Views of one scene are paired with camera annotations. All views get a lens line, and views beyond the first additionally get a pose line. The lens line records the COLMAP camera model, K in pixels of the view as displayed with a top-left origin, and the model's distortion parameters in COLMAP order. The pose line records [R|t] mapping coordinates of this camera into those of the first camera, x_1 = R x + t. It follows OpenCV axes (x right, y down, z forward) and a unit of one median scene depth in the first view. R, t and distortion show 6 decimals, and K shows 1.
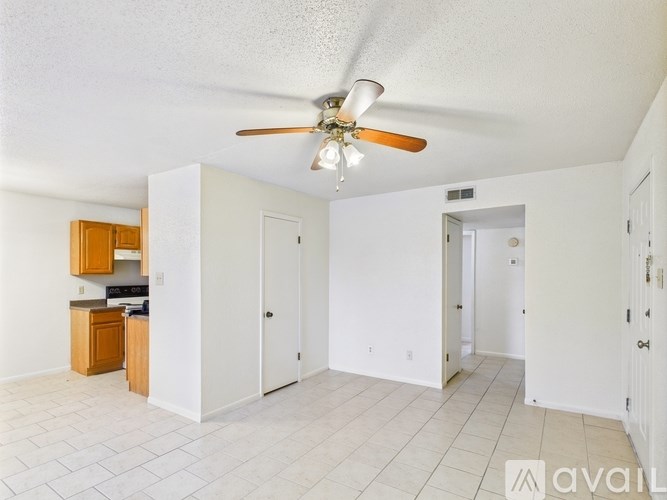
lens RADIAL K [[350.1, 0, 332.9], [0, 350.1, 270.5], [0, 0, 1]] dist [0.000440, 0.000023]
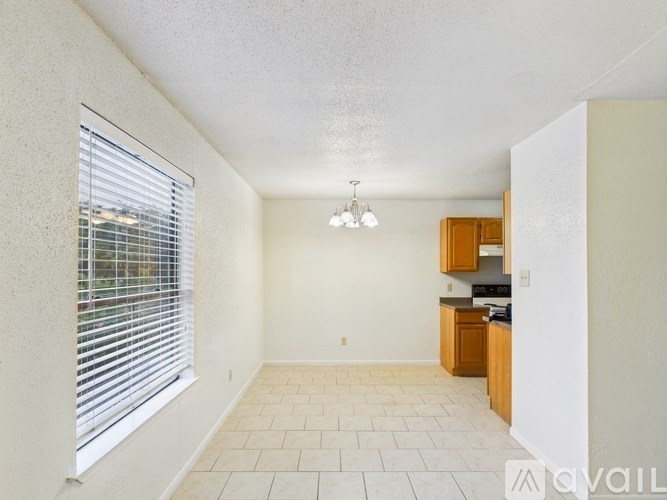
lens RADIAL K [[350.1, 0, 332.9], [0, 350.1, 270.5], [0, 0, 1]] dist [0.000440, 0.000023]
pose [[0.551889, 0.002386, -0.833914, -0.070957], [0.003870, 0.999978, 0.005422, 0.000609], [0.833908, -0.006220, 0.551868, 0.182709]]
